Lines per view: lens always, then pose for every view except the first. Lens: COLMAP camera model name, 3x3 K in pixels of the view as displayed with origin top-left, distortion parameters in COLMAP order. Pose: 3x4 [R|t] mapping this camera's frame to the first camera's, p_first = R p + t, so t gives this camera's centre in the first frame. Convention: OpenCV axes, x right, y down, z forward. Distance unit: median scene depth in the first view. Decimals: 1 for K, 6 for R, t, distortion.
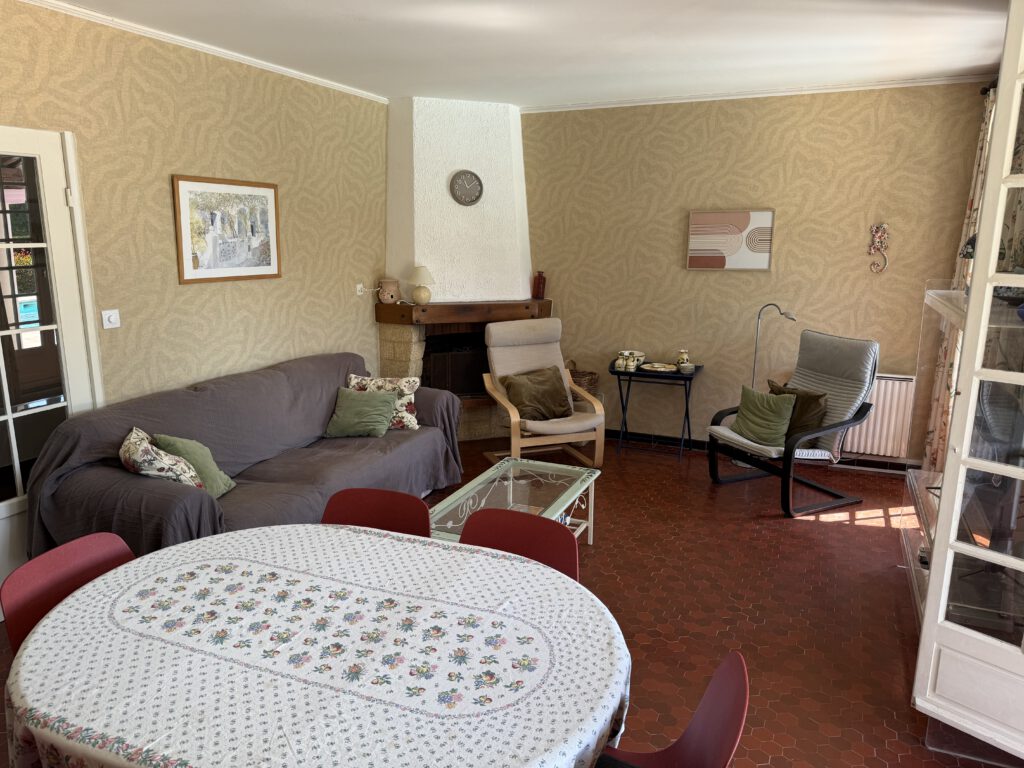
lens RADIAL K [[721.6, 0, 512.2], [0, 721.6, 387.3], [0, 0, 1]] dist [0.017863, -0.031213]
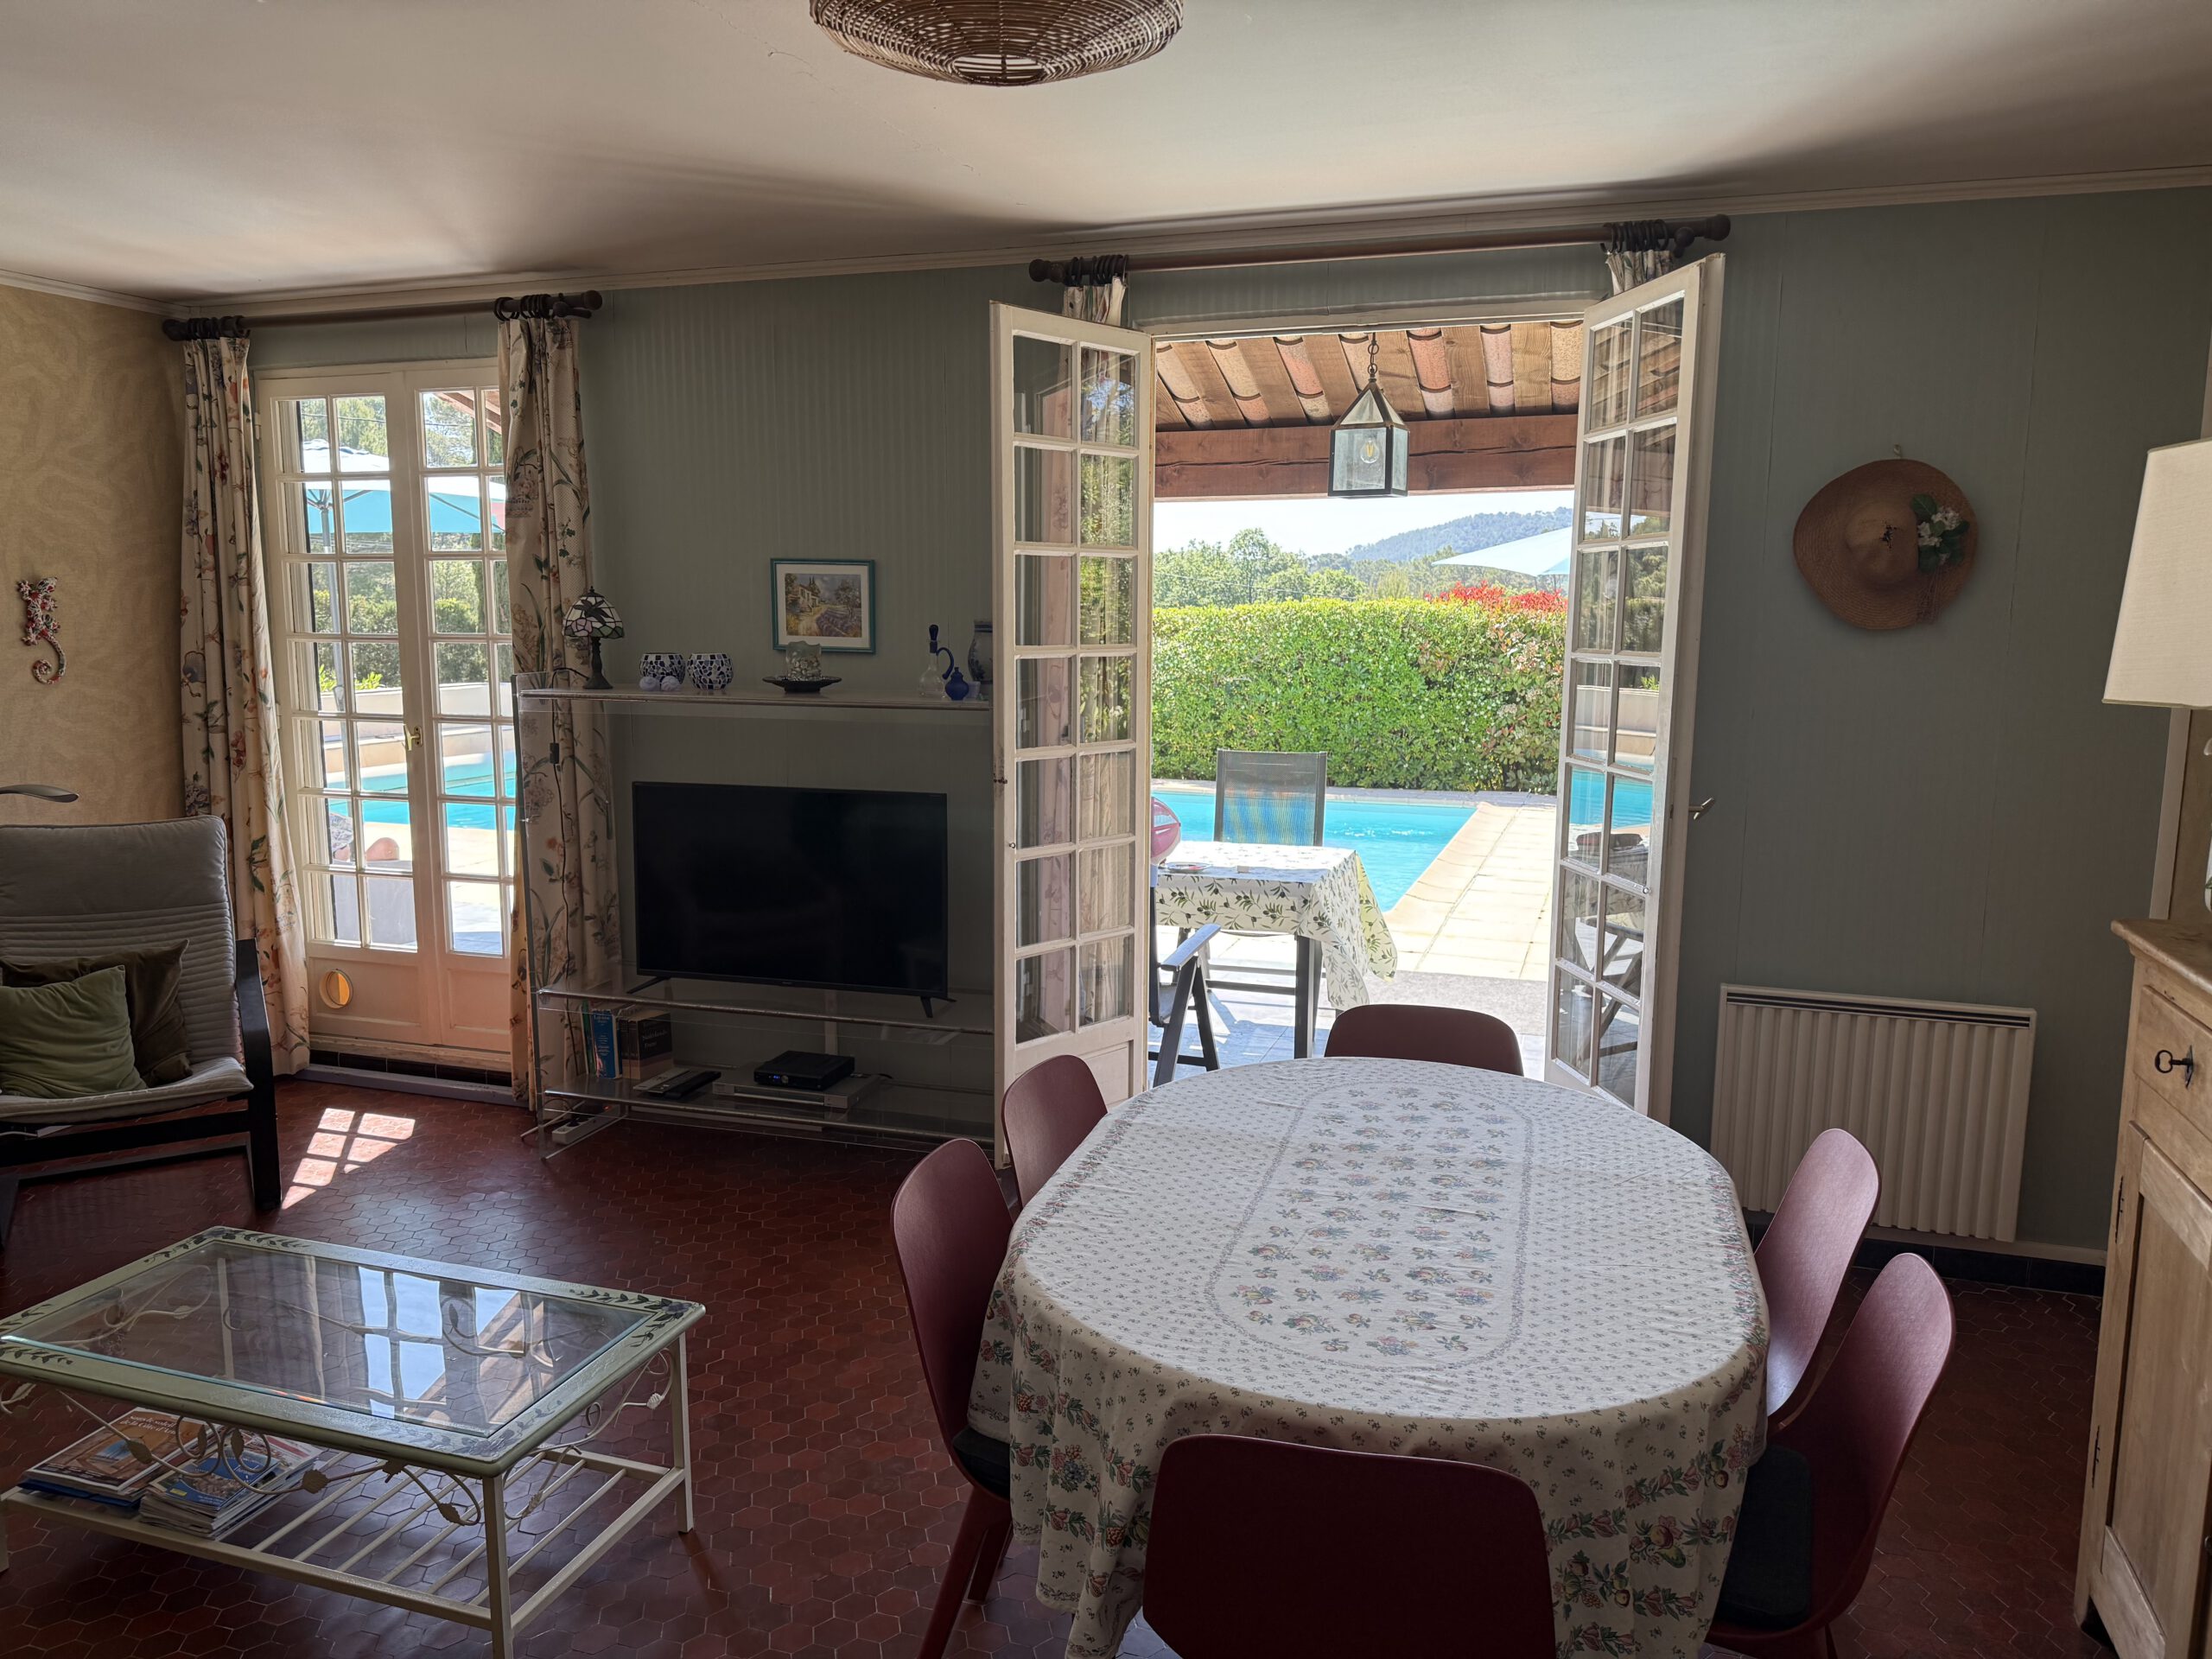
lens RADIAL K [[1558.7, 0, 1103.6], [0, 1558.7, 829.7], [0, 0, 1]] dist [0.017863, -0.031213]
pose [[-0.103672, -0.141996, 0.984423, -1.357800], [0.207372, 0.964919, 0.161022, -0.227120], [-0.972753, 0.220835, -0.070589, 1.116122]]
